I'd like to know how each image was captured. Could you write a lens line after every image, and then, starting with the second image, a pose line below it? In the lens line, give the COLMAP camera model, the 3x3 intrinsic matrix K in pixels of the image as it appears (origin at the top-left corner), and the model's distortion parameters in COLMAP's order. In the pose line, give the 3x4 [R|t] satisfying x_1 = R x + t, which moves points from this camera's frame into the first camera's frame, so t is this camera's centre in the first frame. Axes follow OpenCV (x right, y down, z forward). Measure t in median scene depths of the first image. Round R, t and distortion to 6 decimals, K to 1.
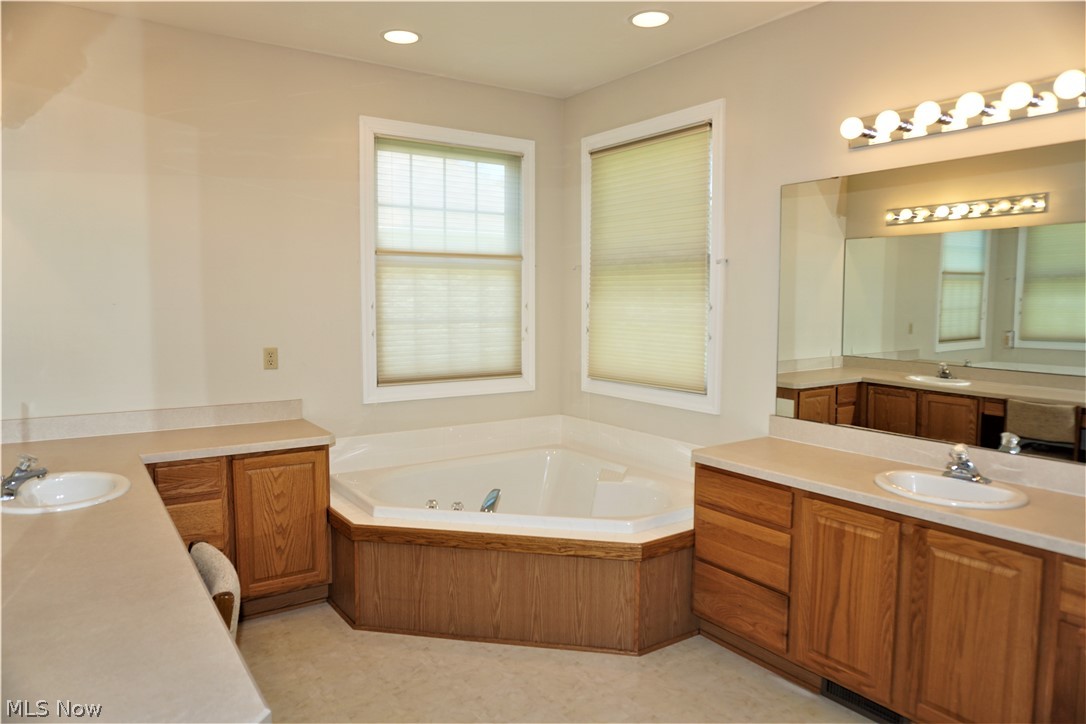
lens RADIAL K [[724.7, 0, 544.7], [0, 724.7, 360.6], [0, 0, 1]] dist [-0.049150, 0.004916]
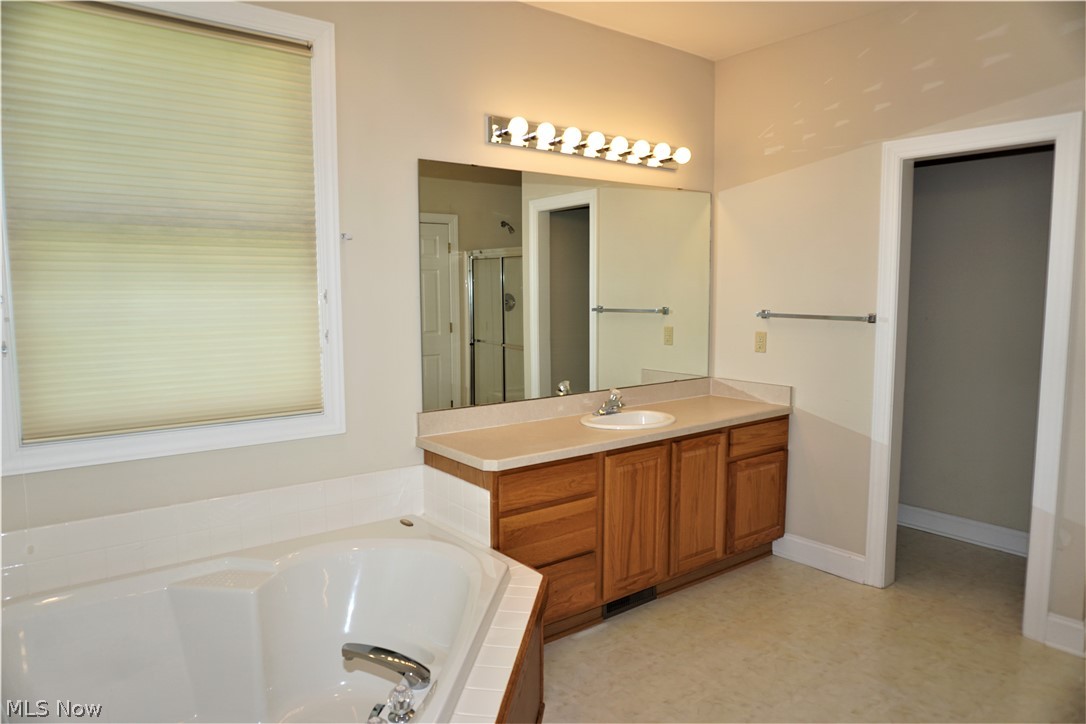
lens RADIAL K [[724.7, 0, 541.9], [0, 724.7, 362.4], [0, 0, 1]] dist [-0.049150, 0.004916]
pose [[-0.079207, -0.098238, 0.992006, -0.739287], [0.087958, 0.990562, 0.105118, -0.087307], [-0.992970, 0.095581, -0.069819, 1.136750]]
